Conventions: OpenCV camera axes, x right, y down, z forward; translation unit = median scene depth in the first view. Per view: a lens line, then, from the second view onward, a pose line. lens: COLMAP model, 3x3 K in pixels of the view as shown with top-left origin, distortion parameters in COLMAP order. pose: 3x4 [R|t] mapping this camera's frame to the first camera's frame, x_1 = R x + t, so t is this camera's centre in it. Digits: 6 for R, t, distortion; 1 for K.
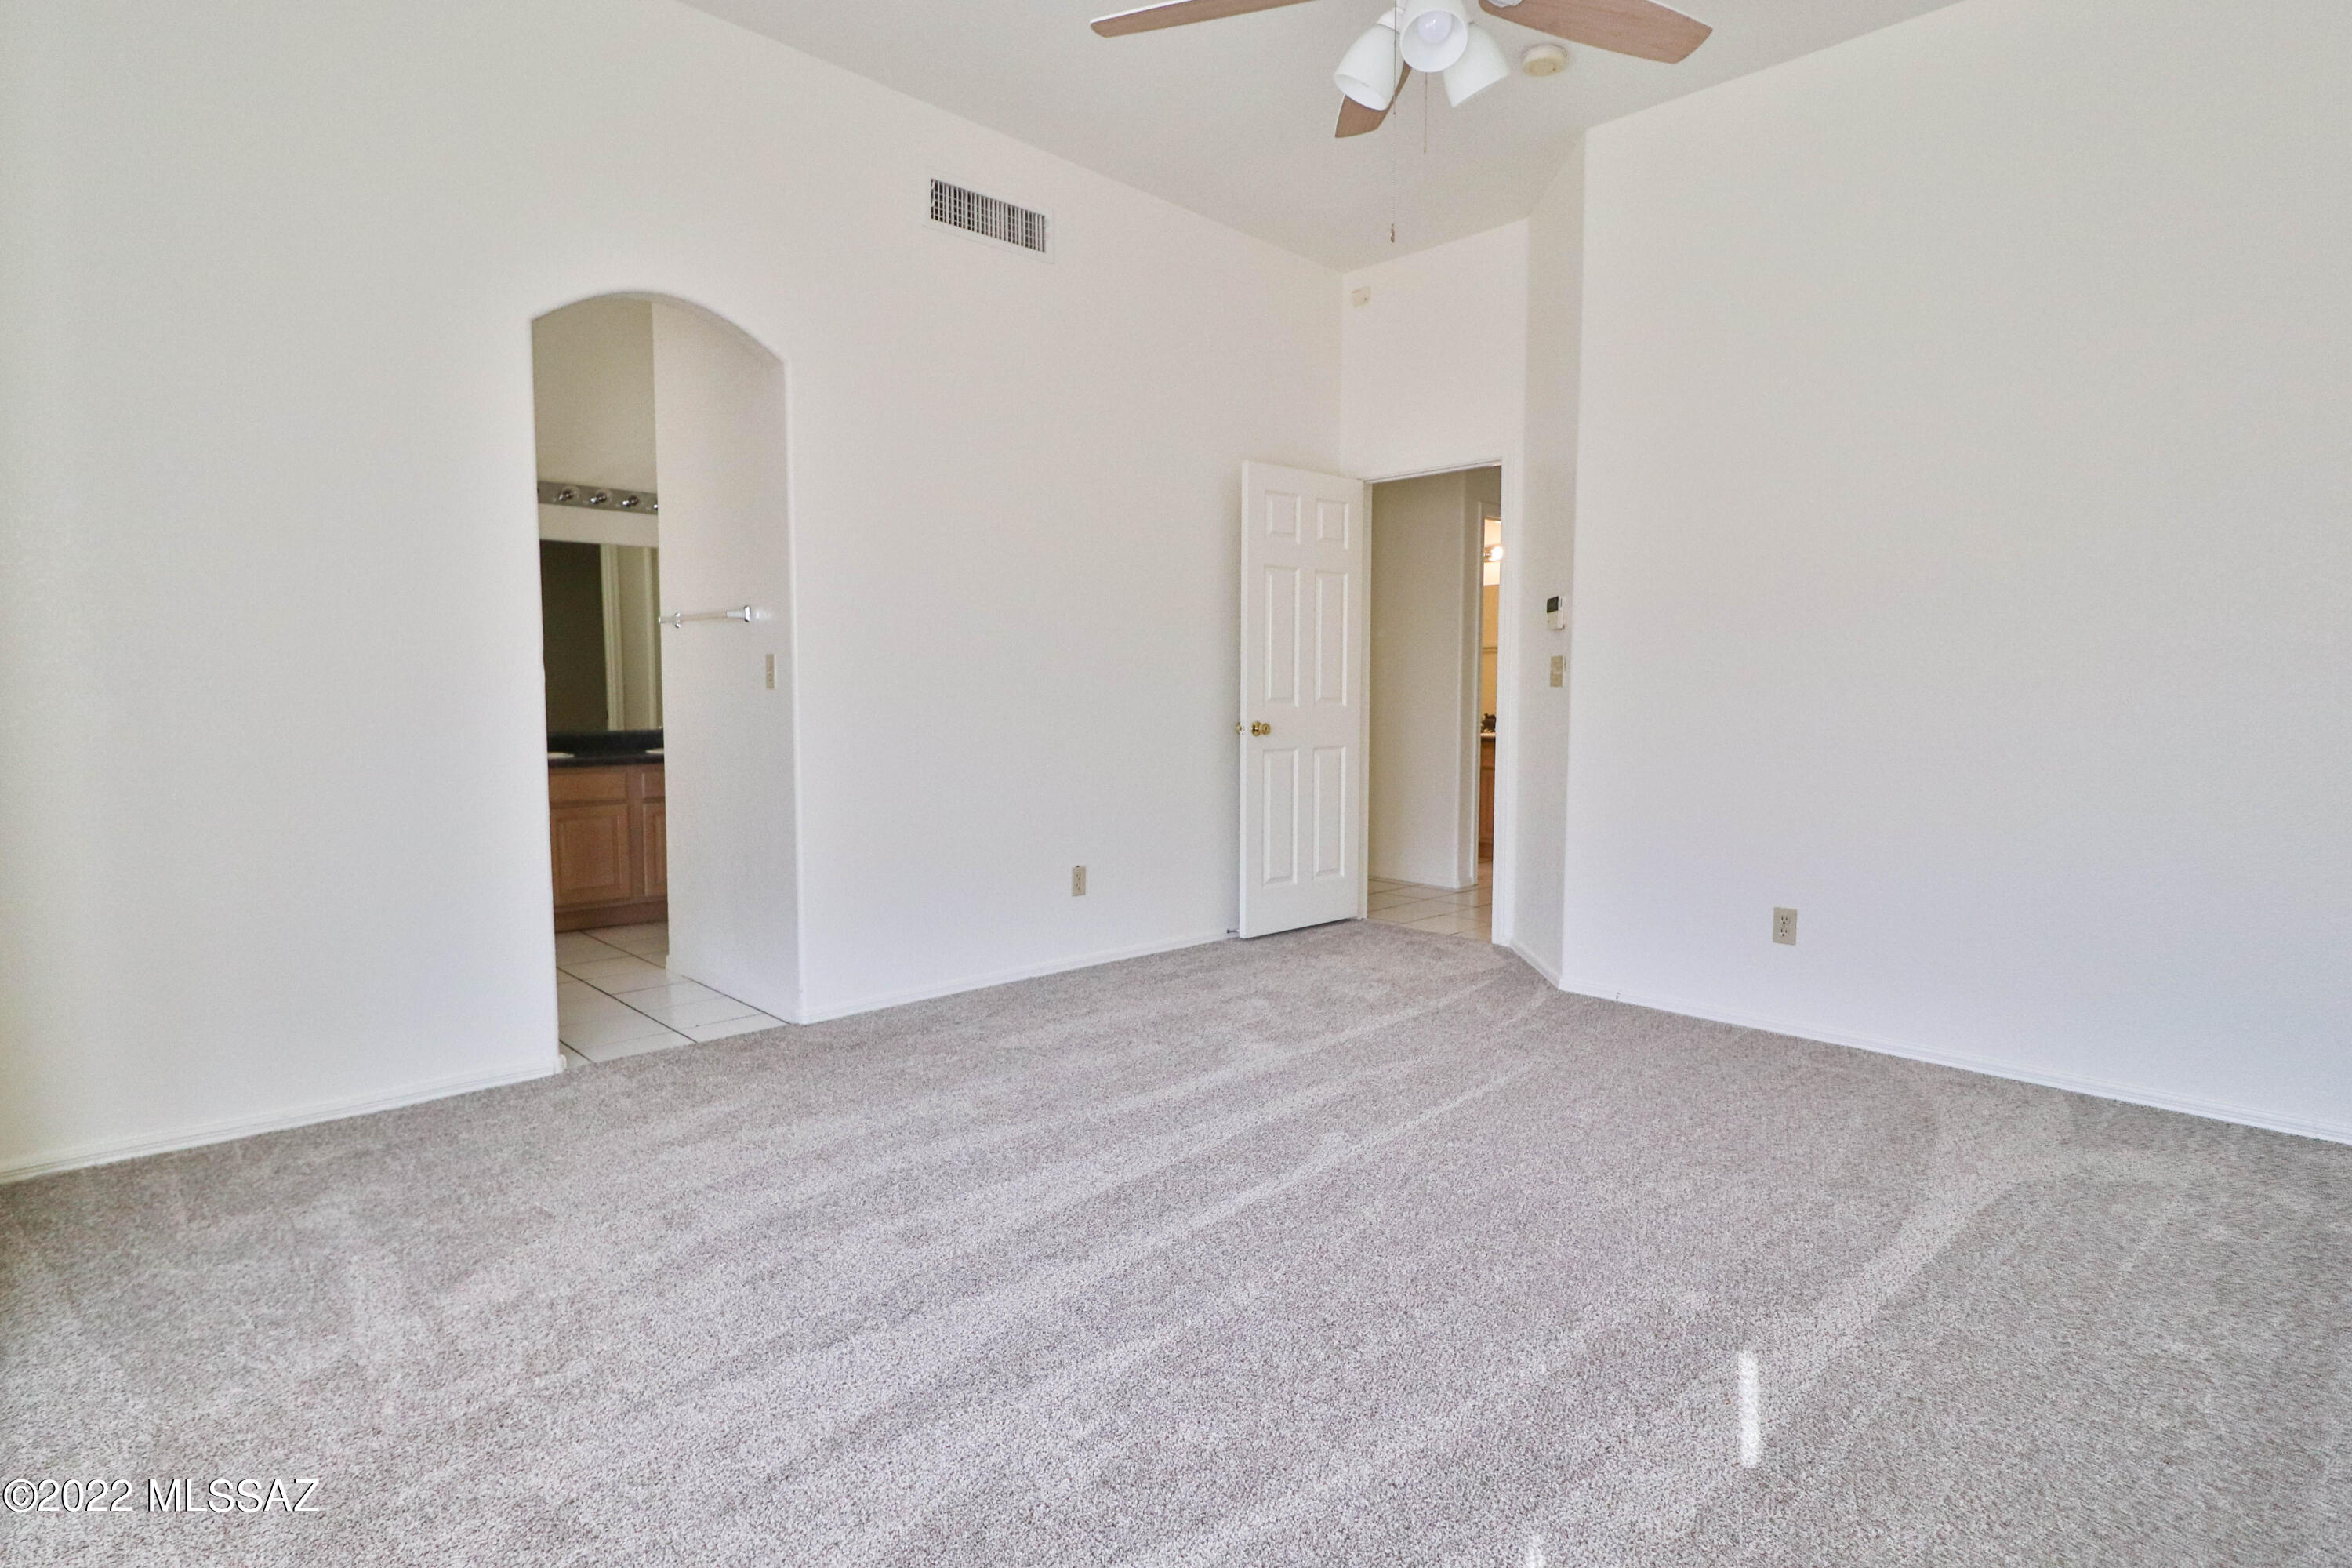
lens RADIAL K [[1211.7, 0, 1176.0], [0, 1211.7, 784.0], [0, 0, 1]] dist [-0.001695, -0.000296]
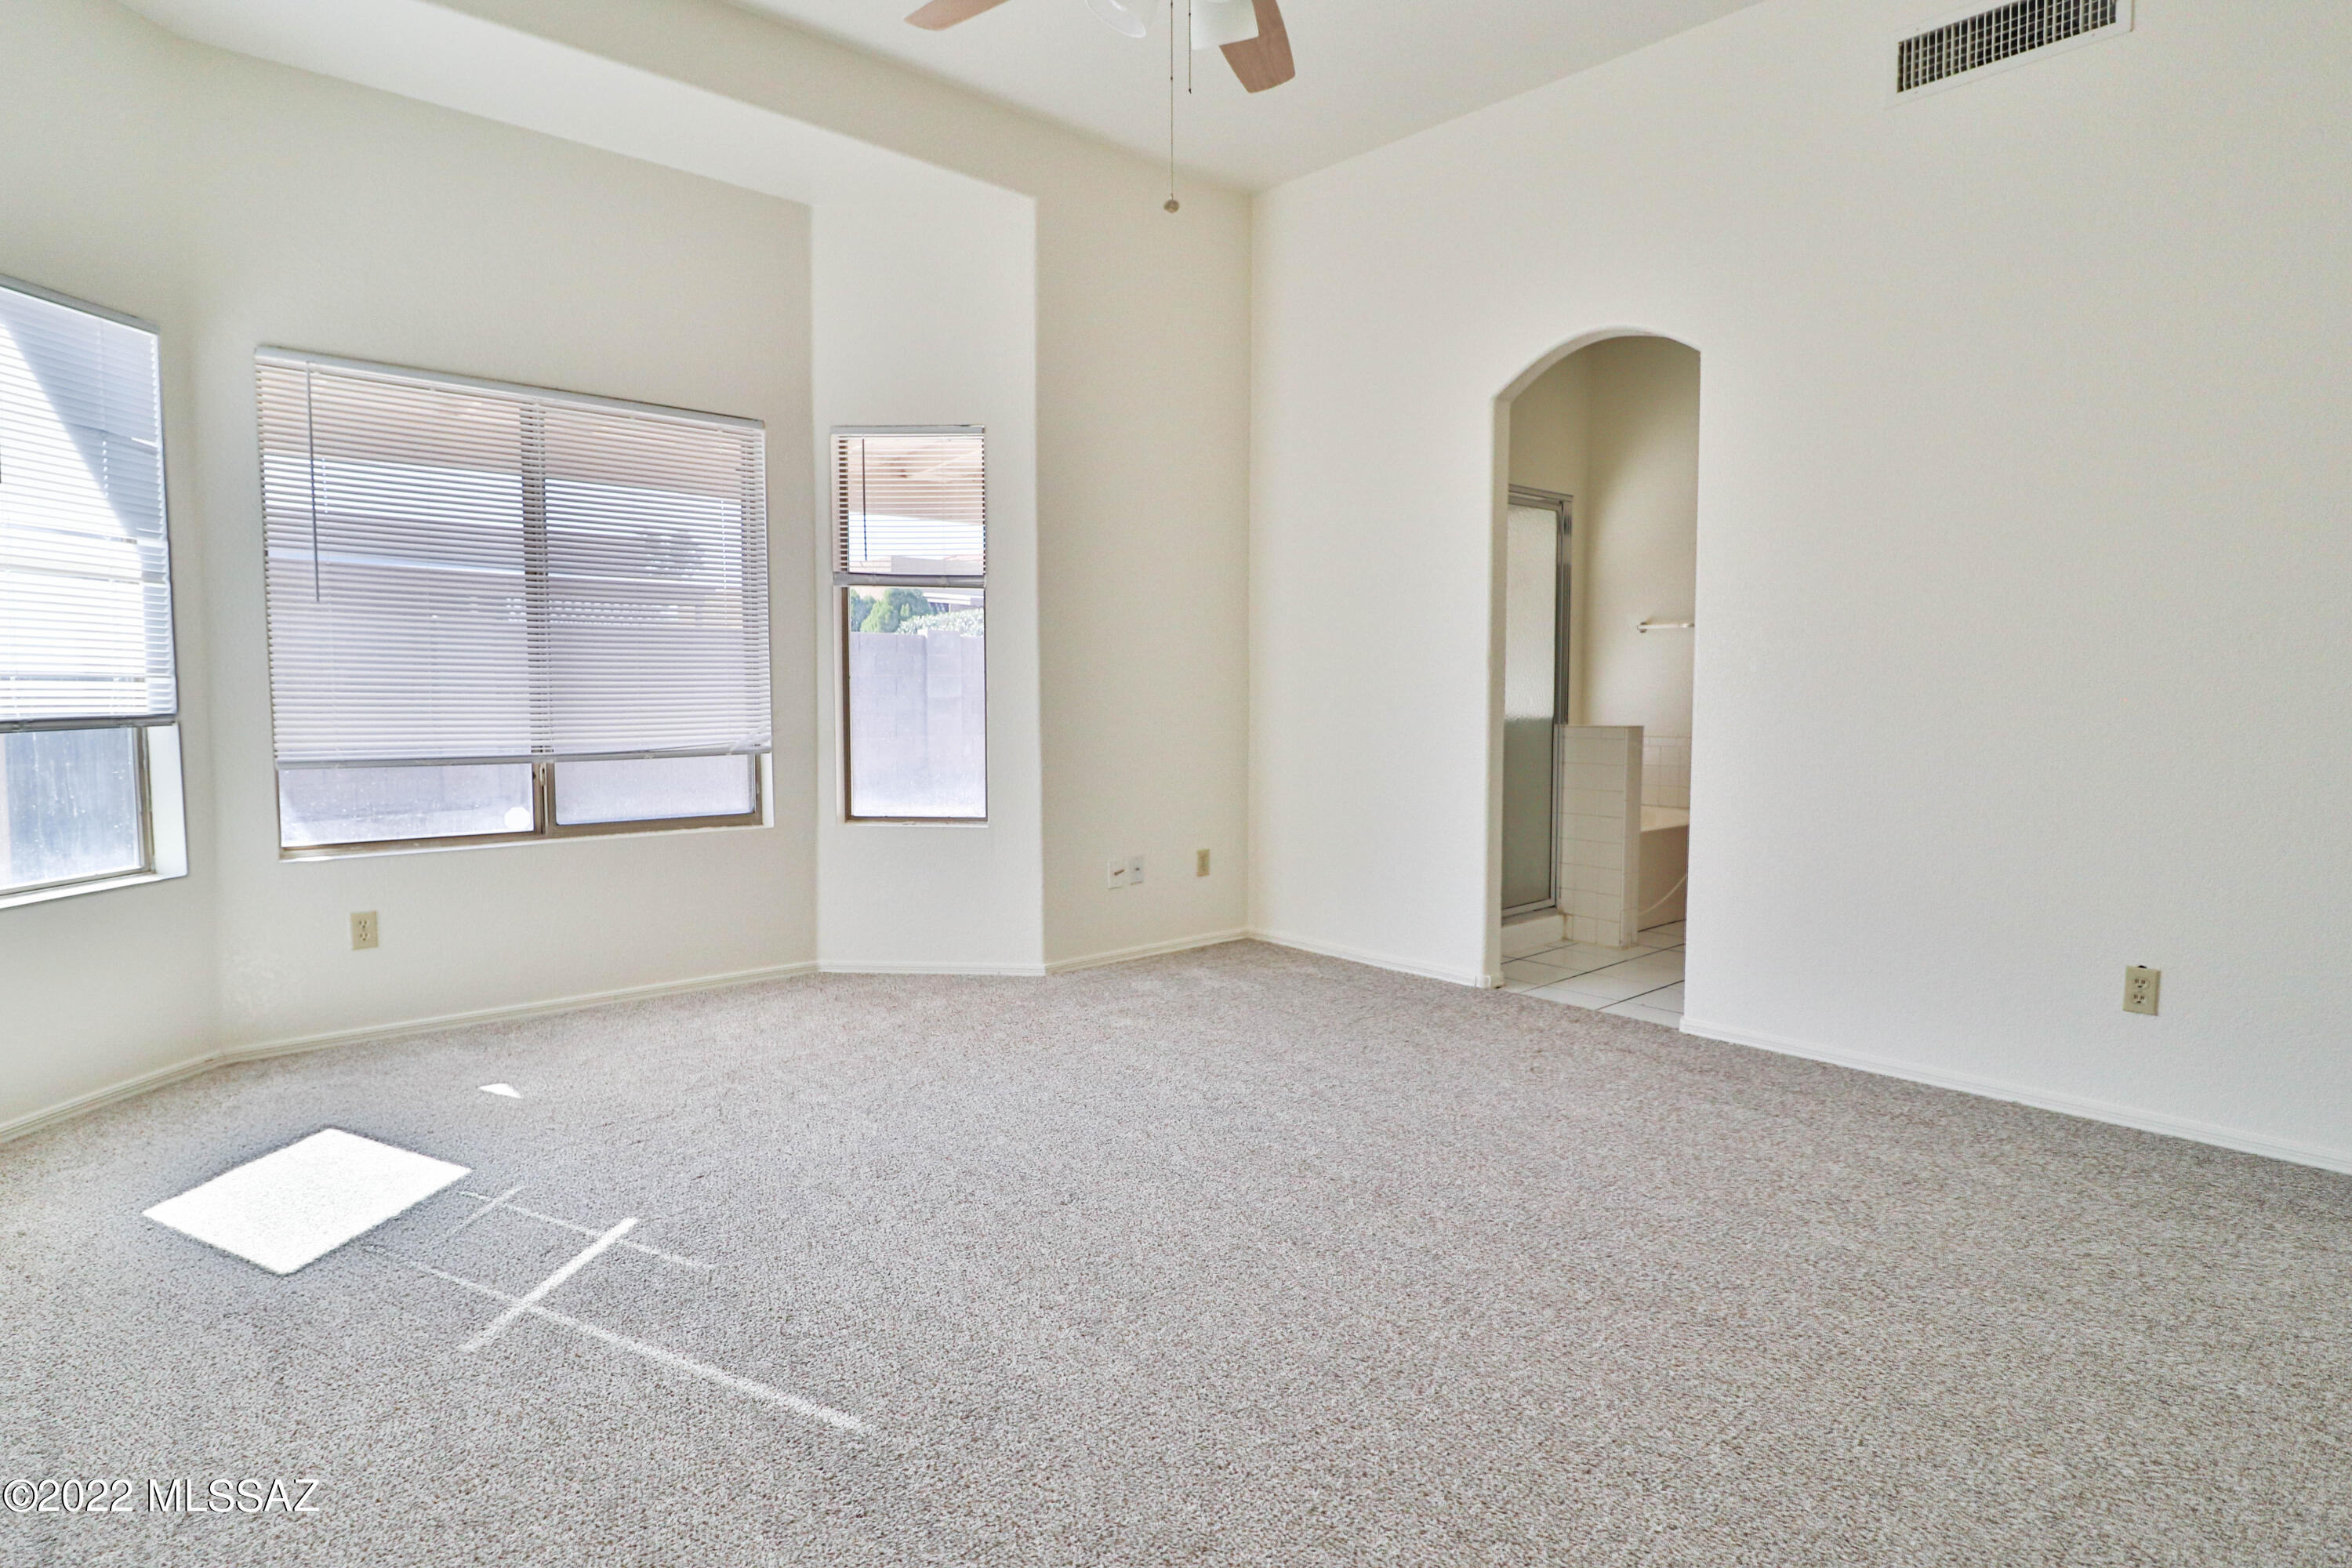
lens RADIAL K [[1211.7, 0, 1176.0], [0, 1211.7, 784.0], [0, 0, 1]] dist [-0.001695, -0.000296]
pose [[-0.046828, 0.074404, -0.996128, 0.715749], [-0.074421, 0.994191, 0.077758, -0.048444], [0.996127, 0.077774, -0.041018, 0.665318]]
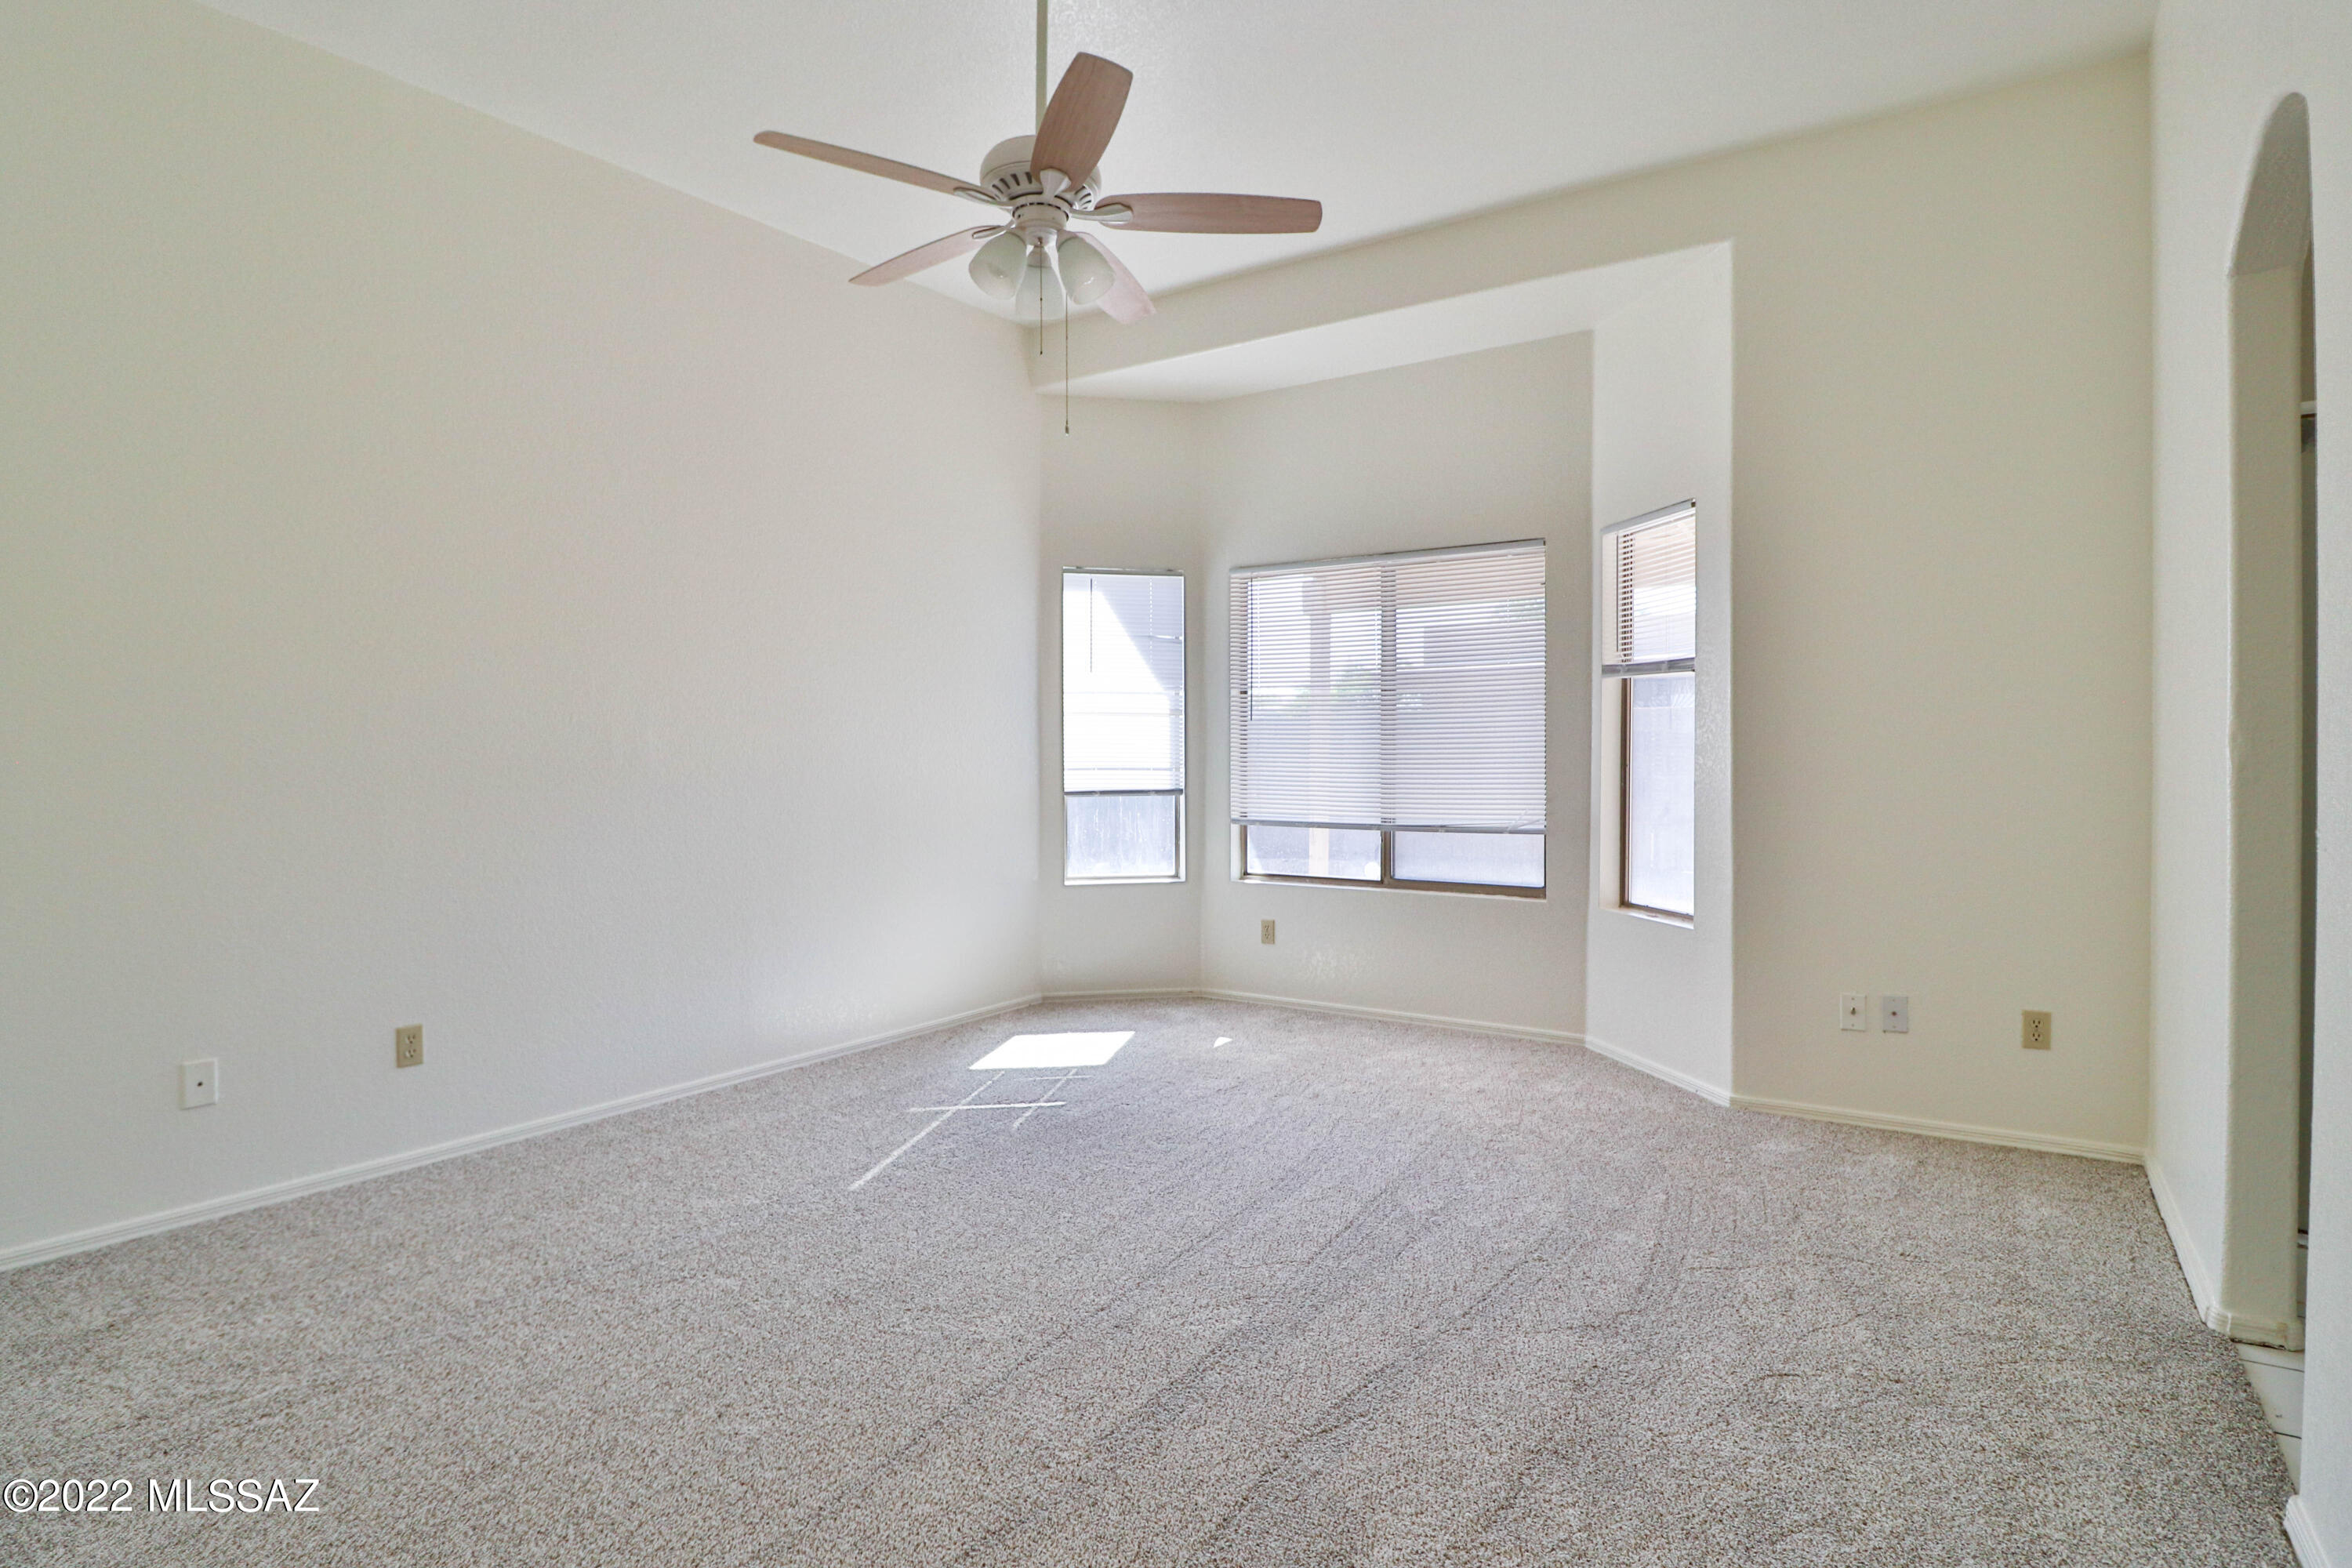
lens RADIAL K [[1211.7, 0, 1176.0], [0, 1211.7, 784.0], [0, 0, 1]] dist [-0.001695, -0.000296]
pose [[-0.975072, -0.002068, -0.221878, 0.259835], [-0.021321, 0.996203, 0.084414, -0.108668], [0.220861, 0.087040, -0.971414, 1.350490]]
